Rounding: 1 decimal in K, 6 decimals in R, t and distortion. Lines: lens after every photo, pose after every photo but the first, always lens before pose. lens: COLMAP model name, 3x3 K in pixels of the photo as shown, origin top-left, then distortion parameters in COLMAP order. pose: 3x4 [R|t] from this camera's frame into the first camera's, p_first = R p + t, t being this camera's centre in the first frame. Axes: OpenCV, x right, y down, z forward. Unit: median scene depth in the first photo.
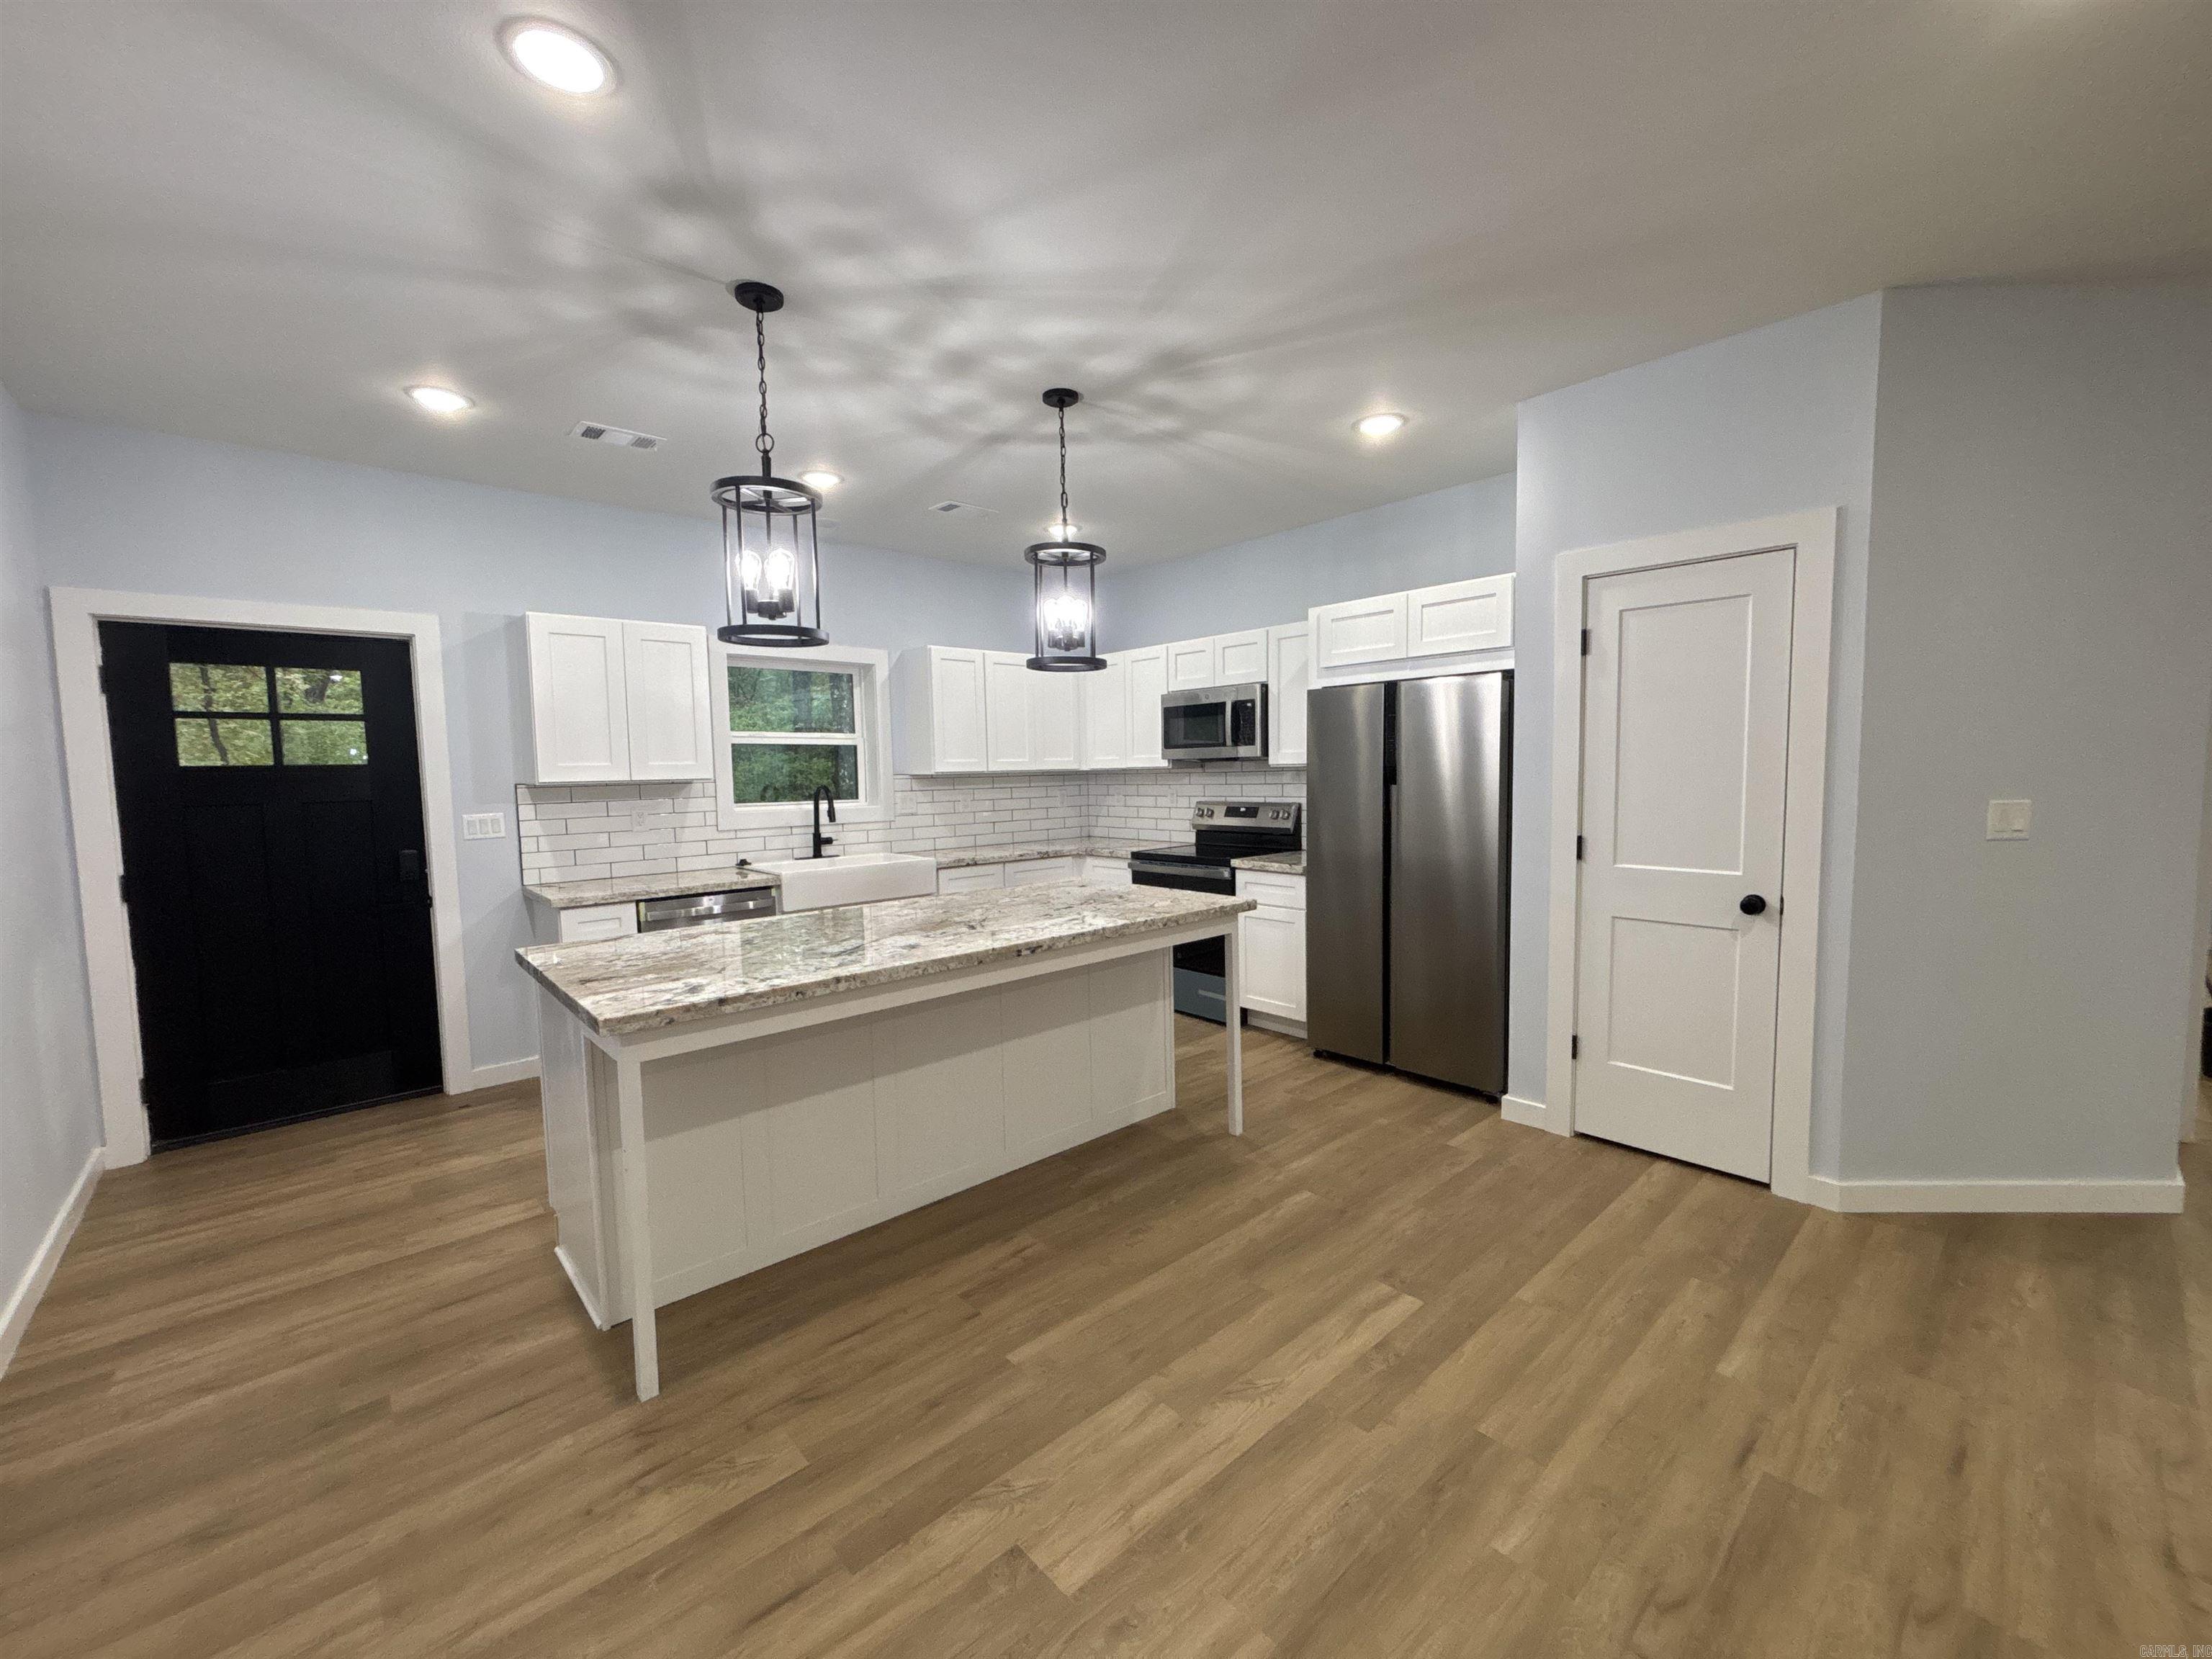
lens RADIAL K [[899.1, 0, 1116.1], [0, 899.1, 830.8], [0, 0, 1]] dist [0.005574, -0.001361]
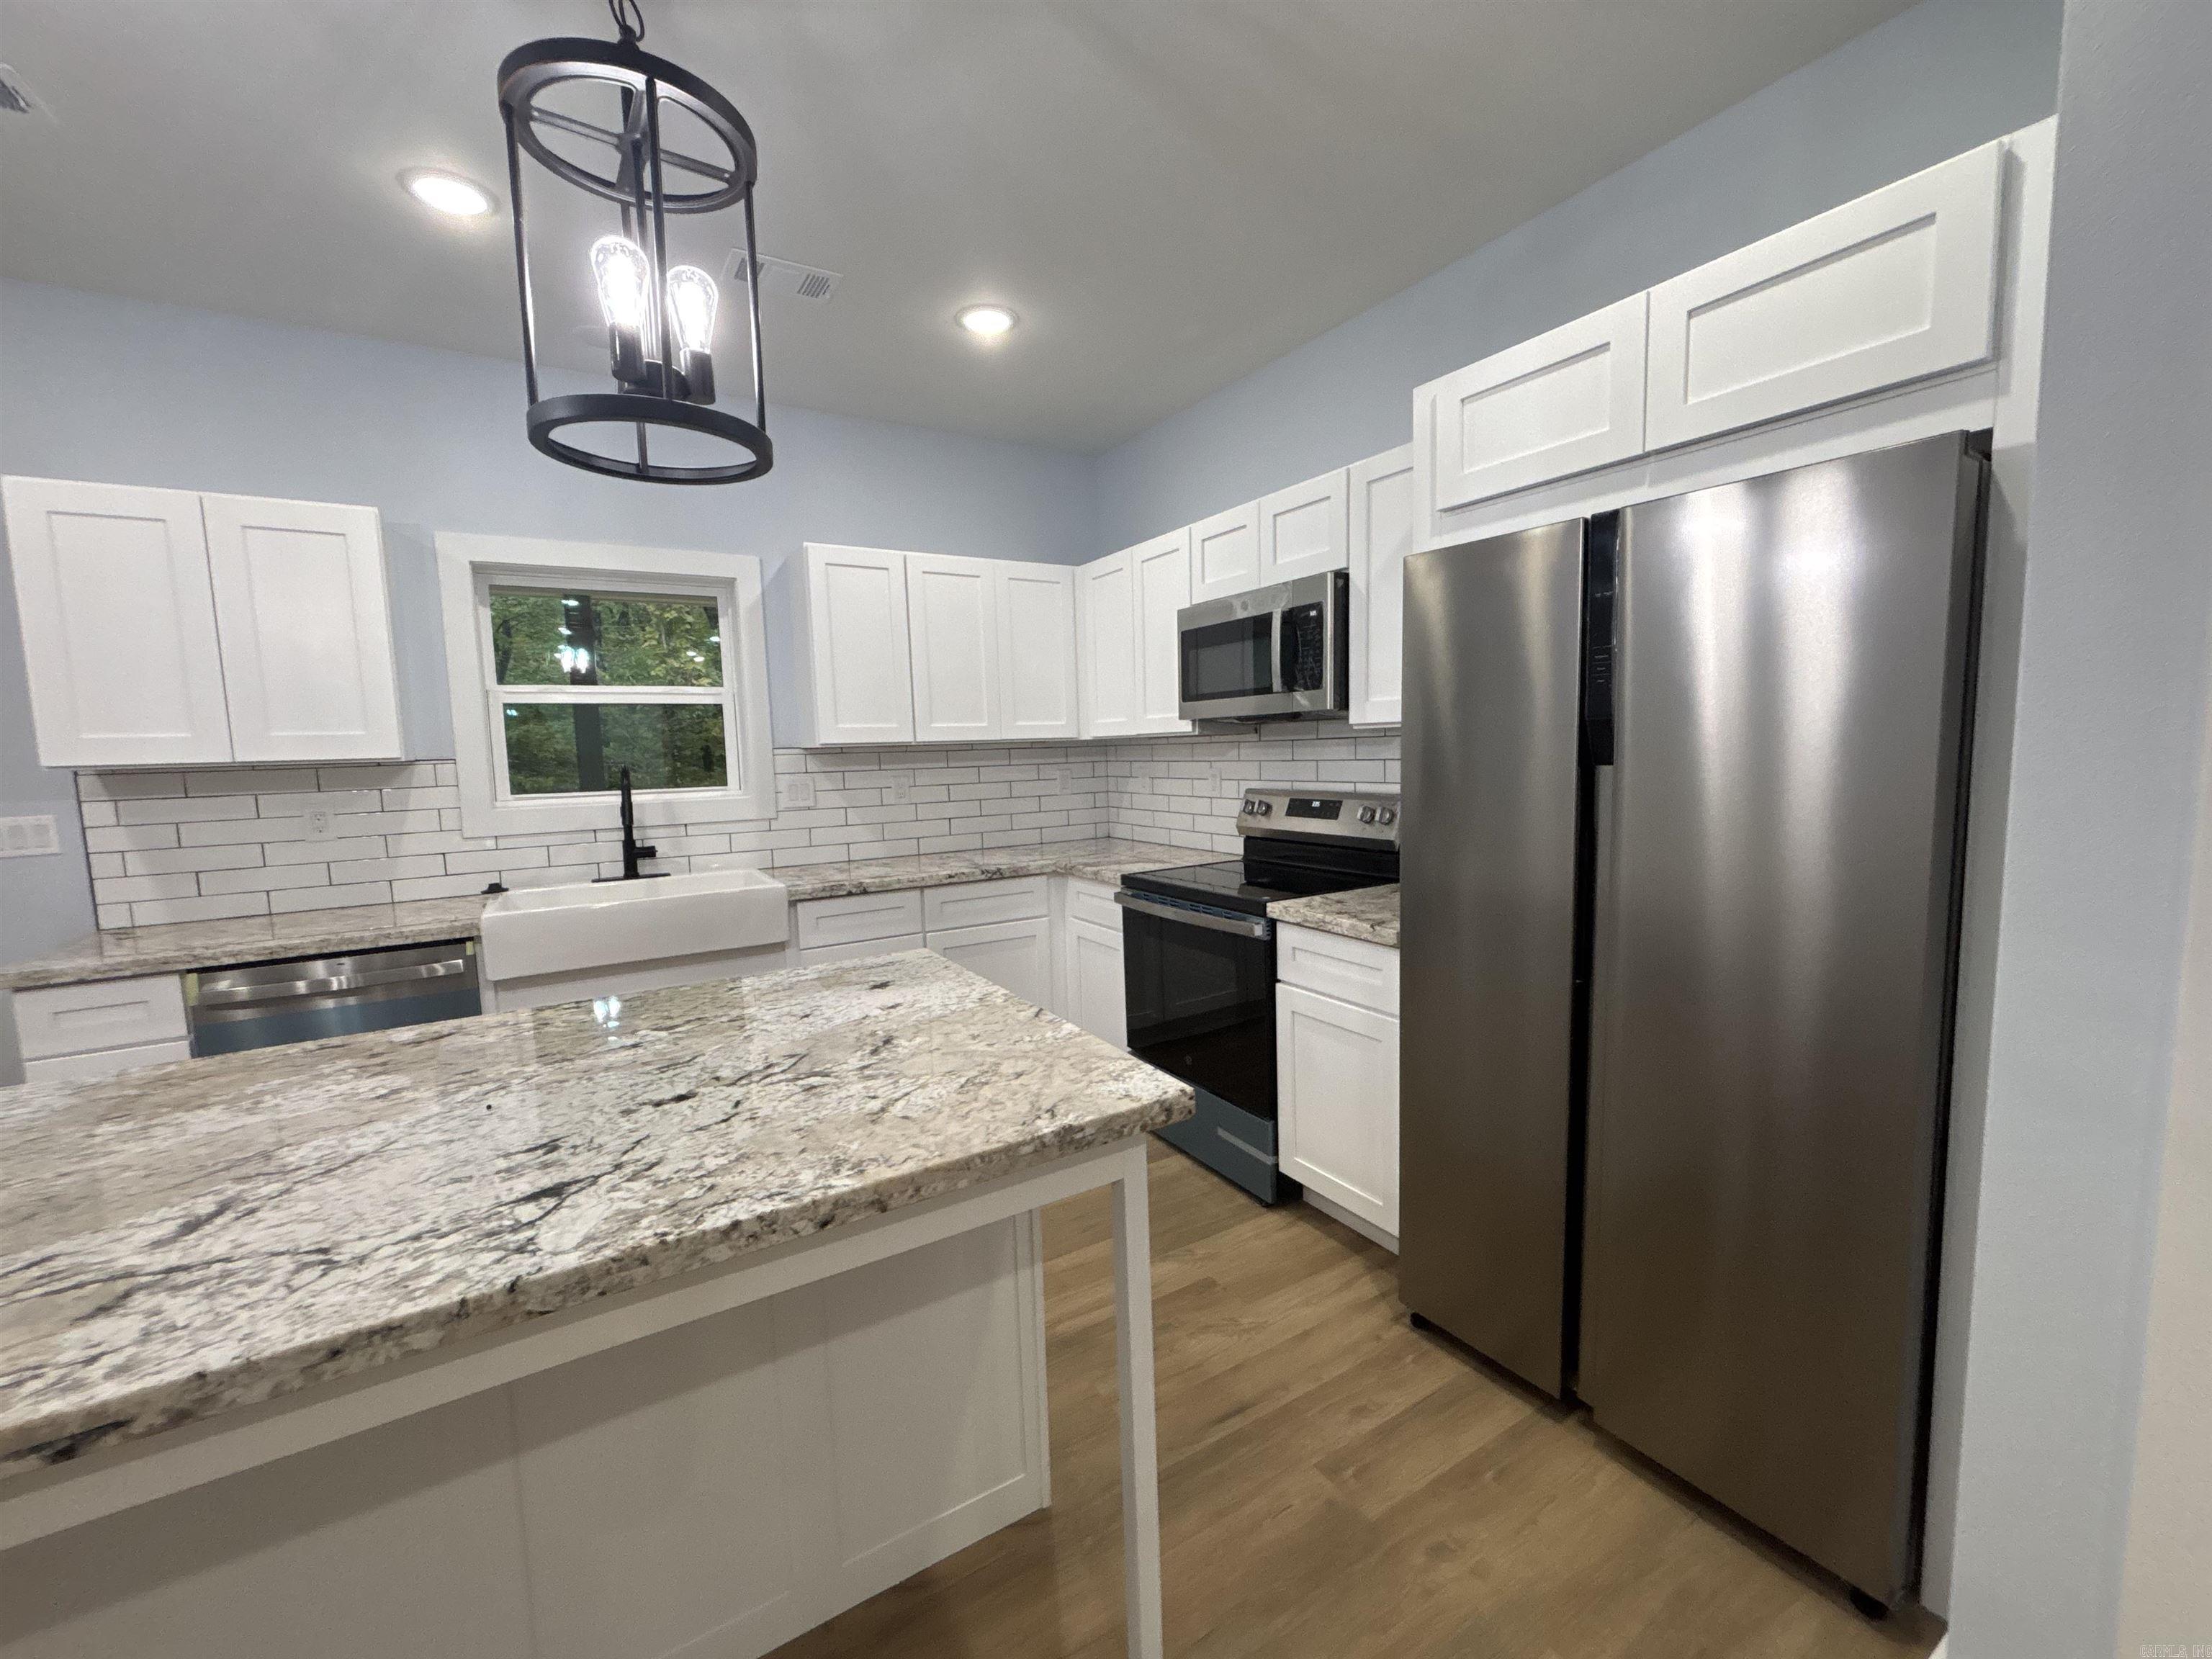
lens RADIAL K [[899.1, 0, 1108.1], [0, 899.1, 834.5], [0, 0, 1]] dist [0.005574, -0.001361]
pose [[0.981532, 0.010795, -0.190993, 0.143023], [-0.003985, 0.999344, 0.036007, -0.029204], [0.191256, -0.034581, 0.980931, 0.479965]]
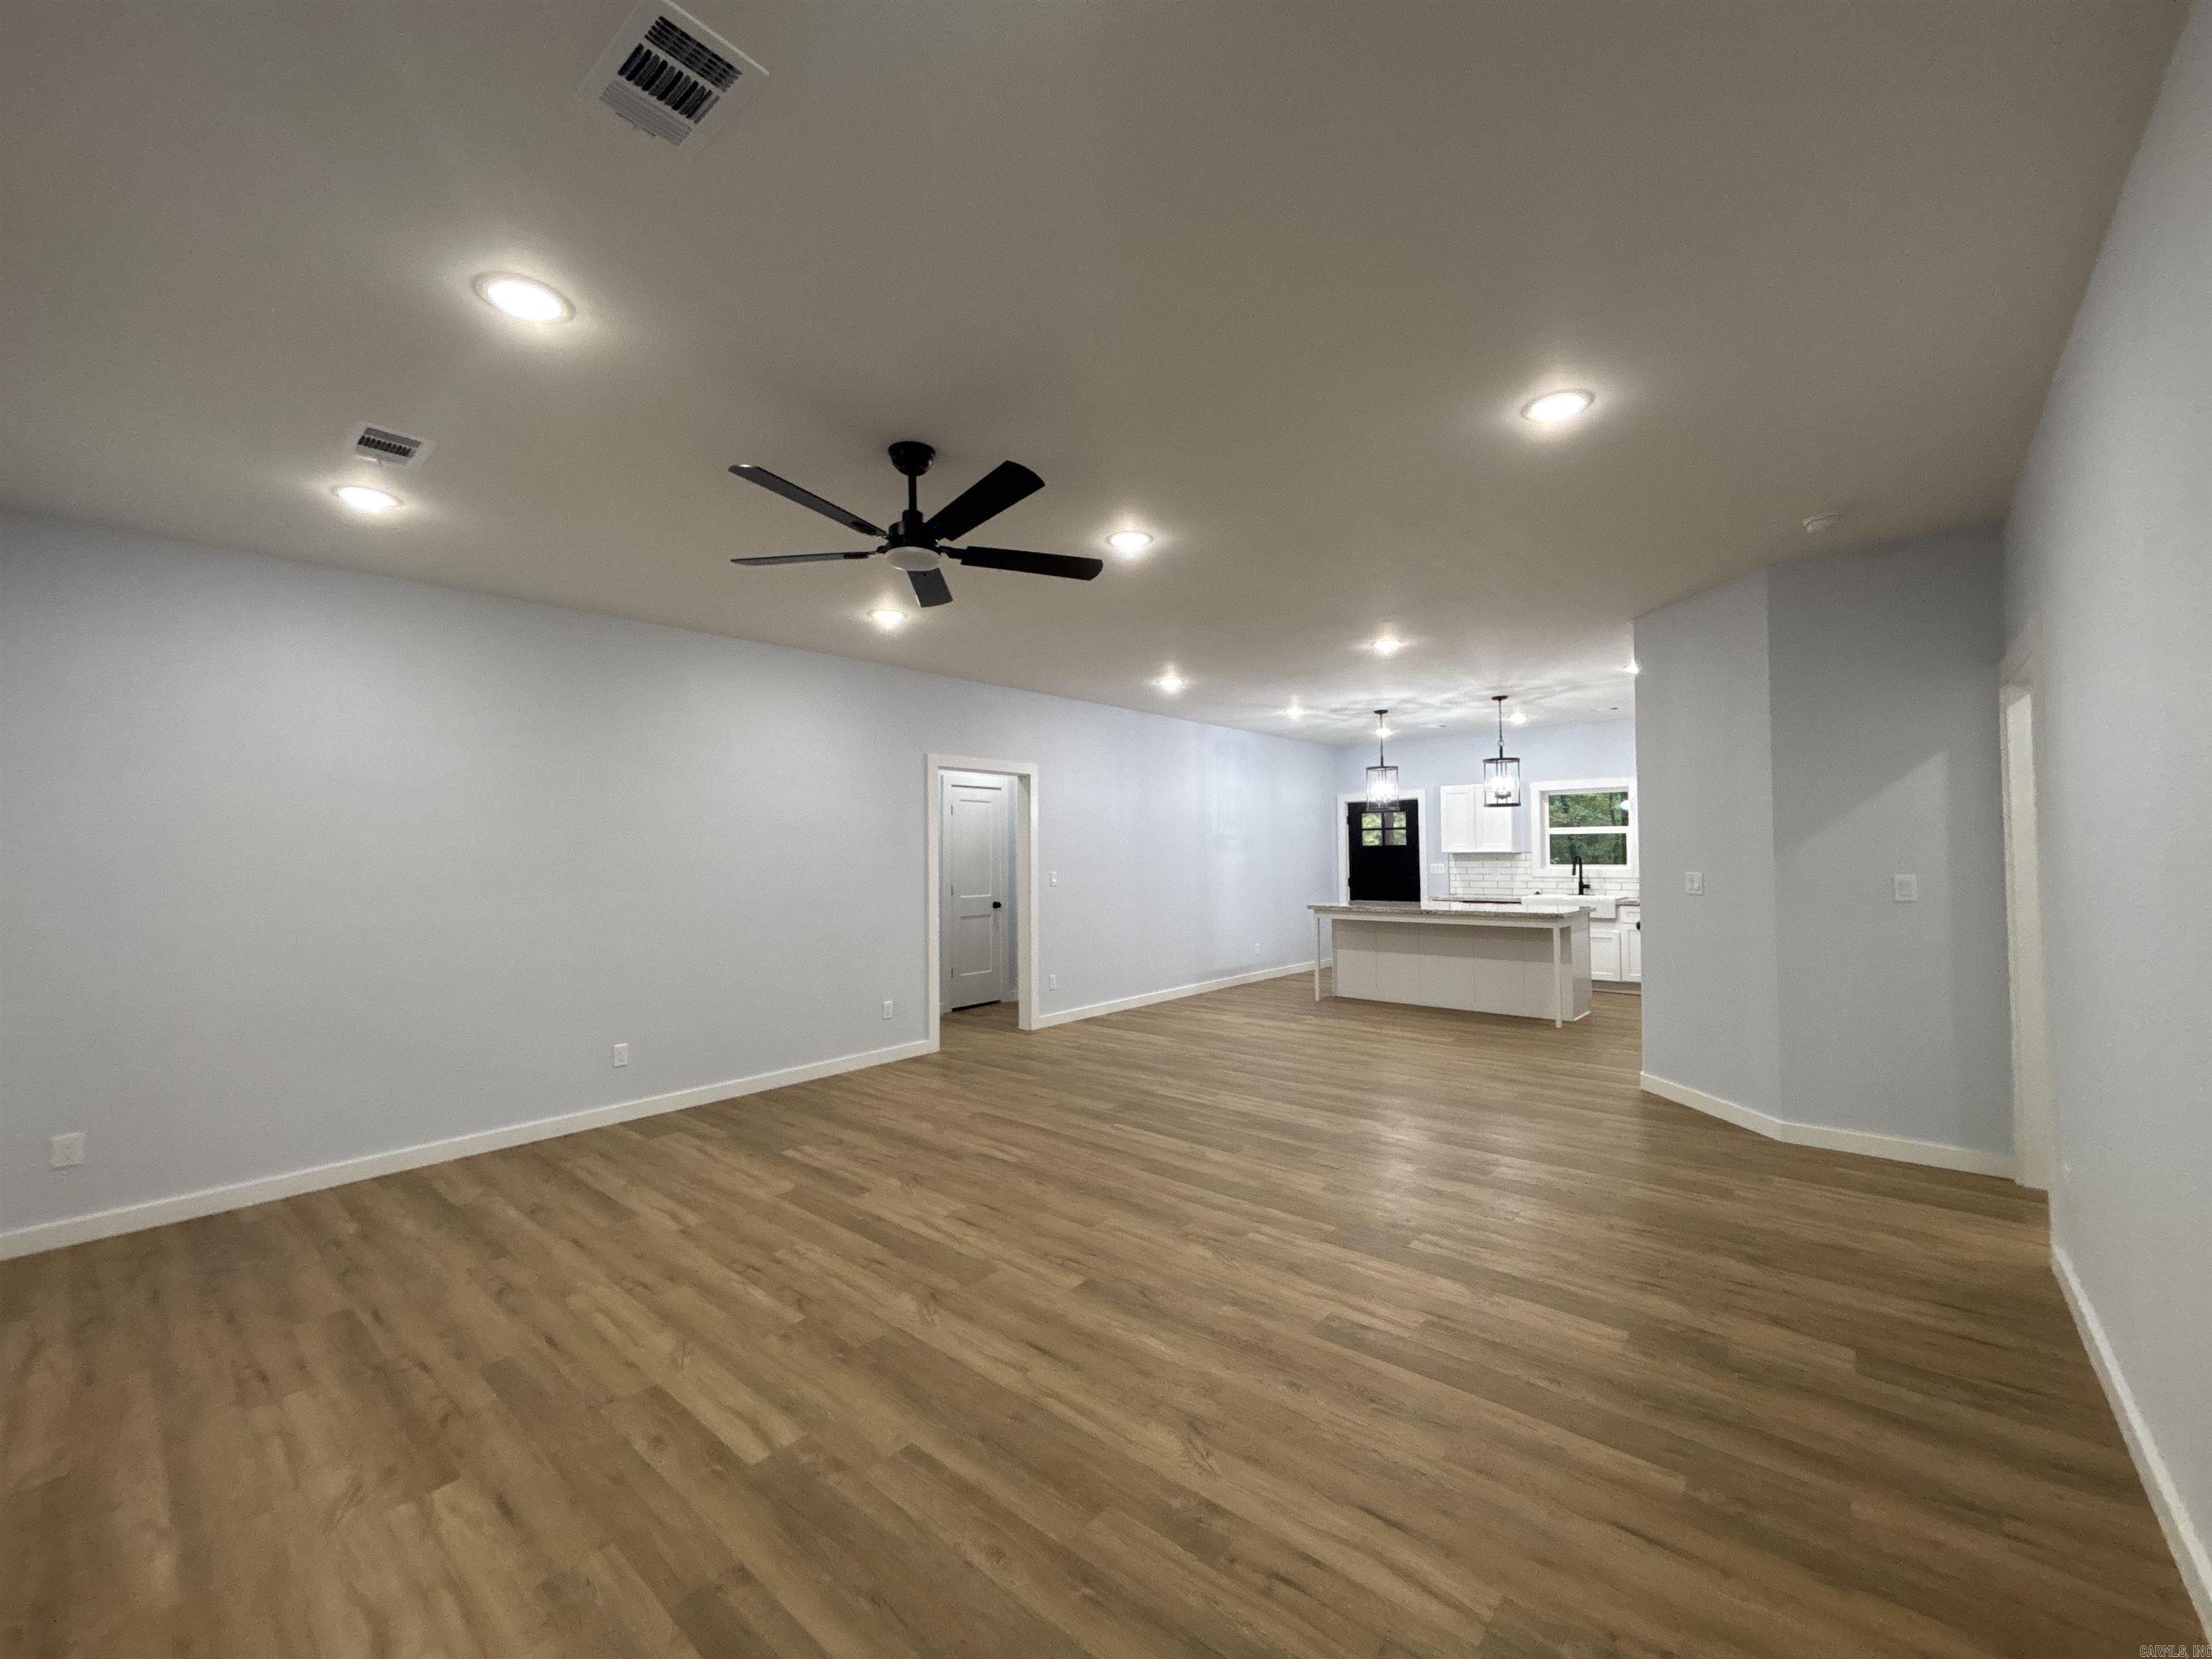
lens RADIAL K [[899.1, 0, 1083.4], [0, 899.1, 828.2], [0, 0, 1]] dist [0.005574, -0.001361]
pose [[0.094642, -0.011130, -0.995449, 1.586211], [-0.063608, 0.997827, -0.017204, -0.011292], [0.993477, 0.064947, 0.093729, -0.226548]]
